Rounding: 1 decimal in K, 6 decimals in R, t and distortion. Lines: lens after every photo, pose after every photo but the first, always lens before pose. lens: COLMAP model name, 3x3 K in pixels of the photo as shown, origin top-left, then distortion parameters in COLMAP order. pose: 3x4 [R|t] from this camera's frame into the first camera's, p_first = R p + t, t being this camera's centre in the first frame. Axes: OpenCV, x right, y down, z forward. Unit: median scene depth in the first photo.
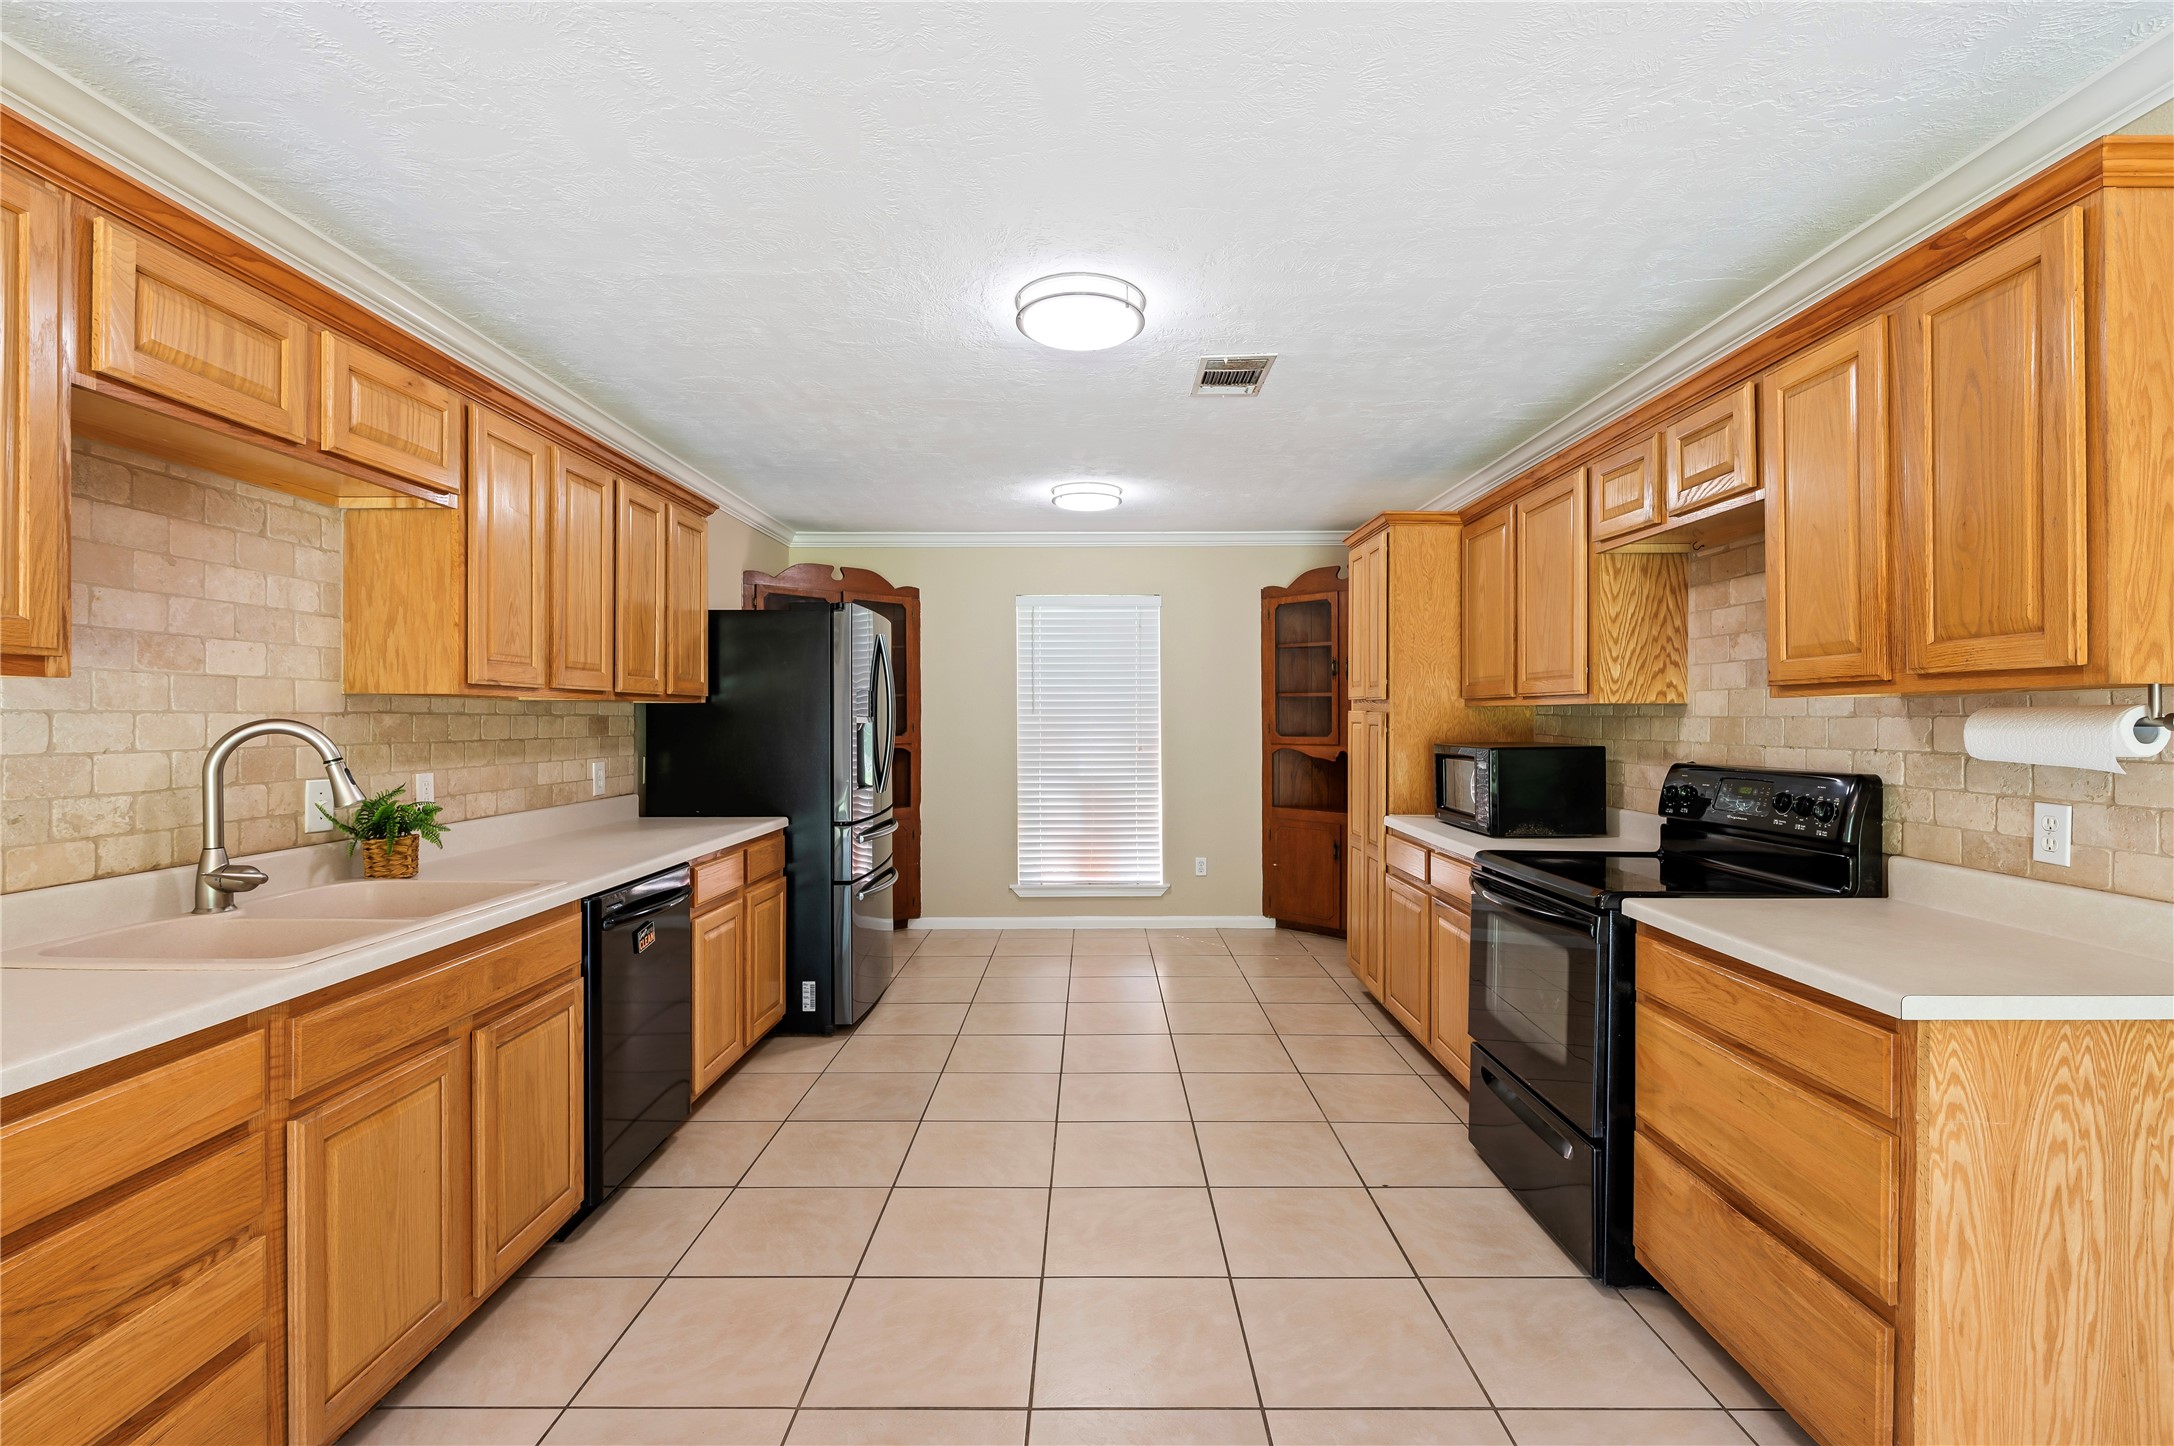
lens RADIAL K [[947.8, 0, 1130.7], [0, 947.8, 721.3], [0, 0, 1]] dist [-0.009332, -0.000061]
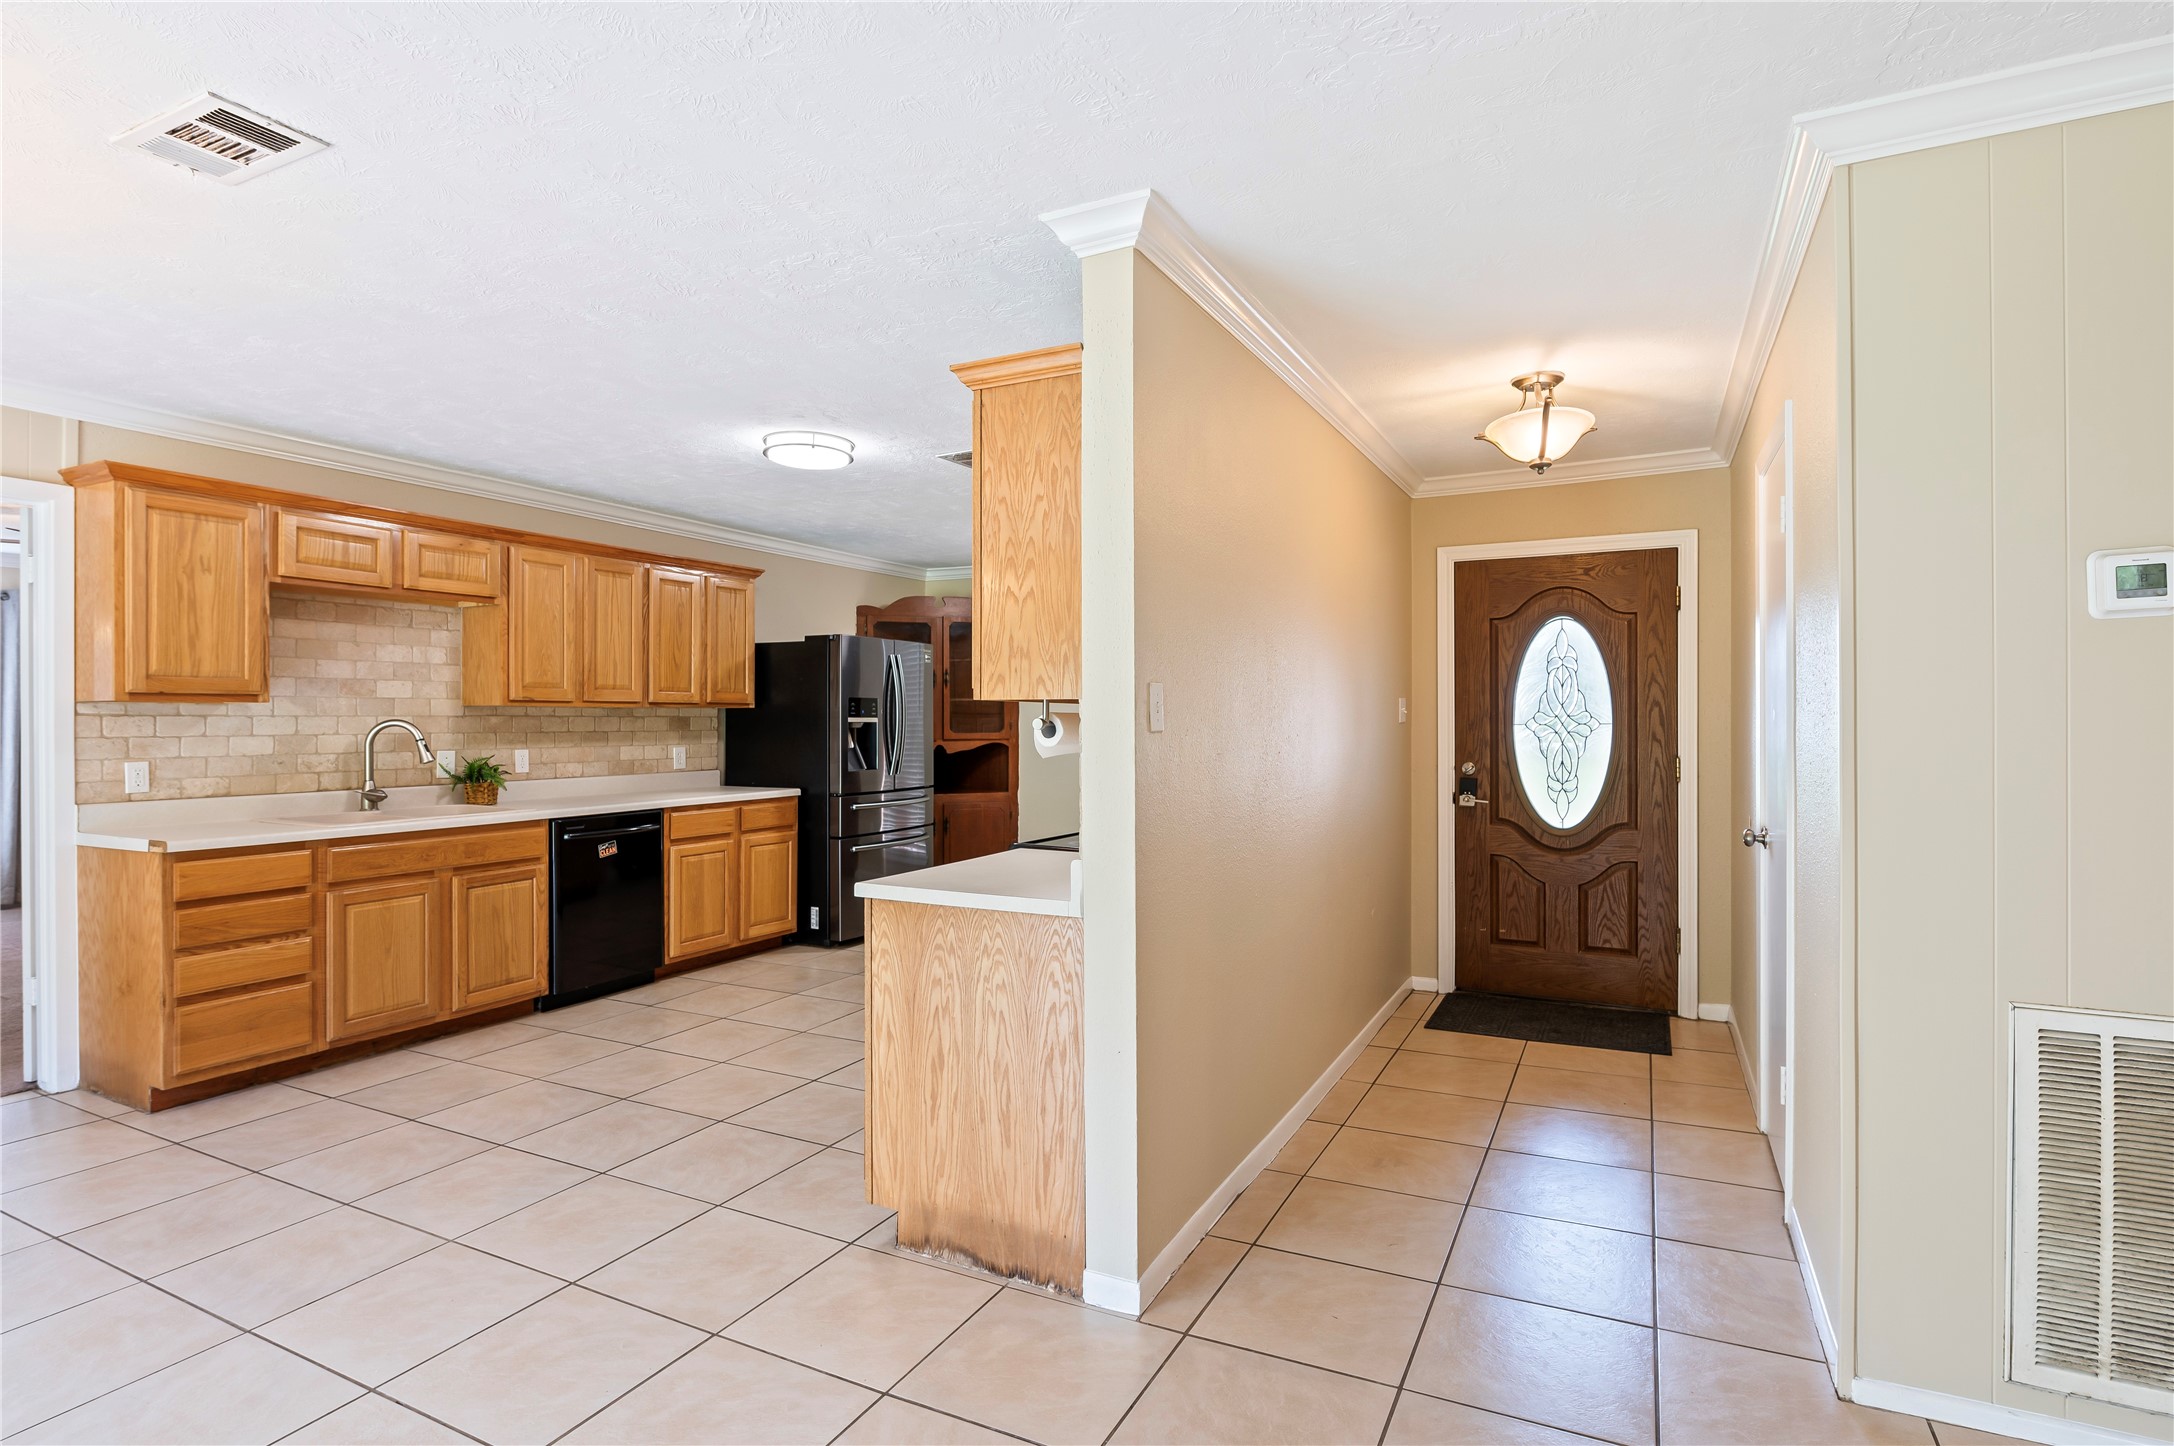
lens RADIAL K [[1026.4, 0, 1155.7], [0, 1026.4, 720.9], [0, 0, 1]] dist [-0.005060, -0.000812]
pose [[0.911702, 0.002403, -0.410846, 1.504263], [-0.002135, 0.999997, 0.001112, -0.004911], [0.410848, -0.000137, 0.911704, -0.349193]]
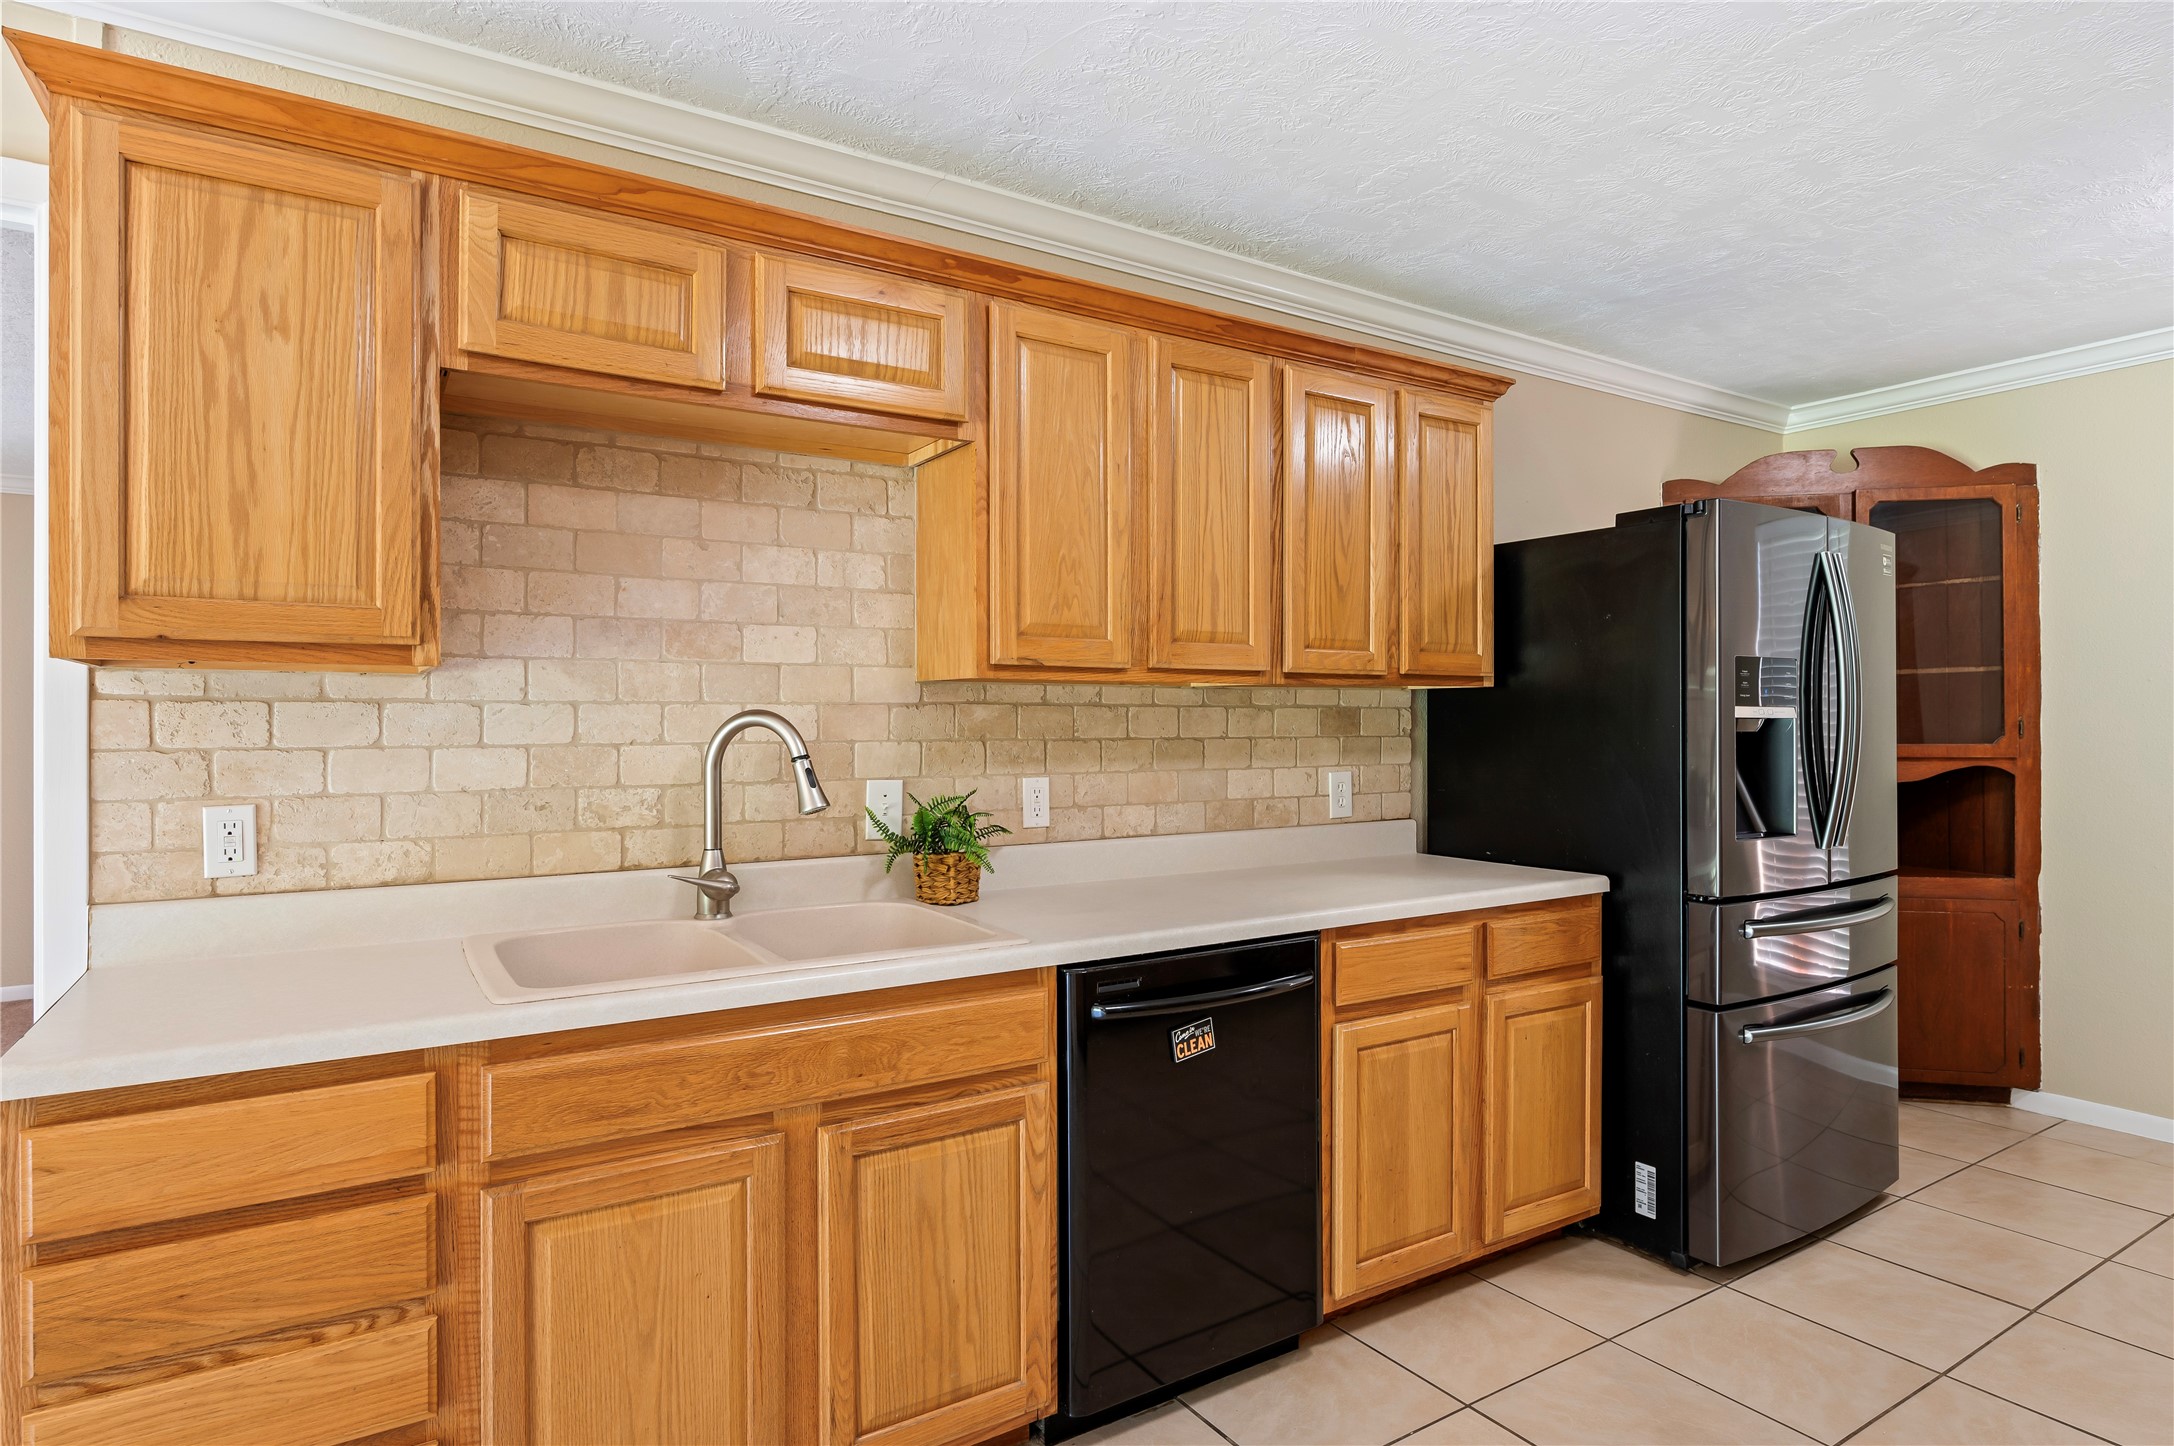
lens RADIAL K [[1196.6, 0, 1100.1], [0, 1196.6, 719.1], [0, 0, 1]] dist [-0.004907, -0.001016]
pose [[0.523394, -0.000260, -0.852091, 0.220106], [-0.000547, 1.000000, -0.000641, 0.006836], [0.852091, 0.000801, 0.523394, 0.678662]]
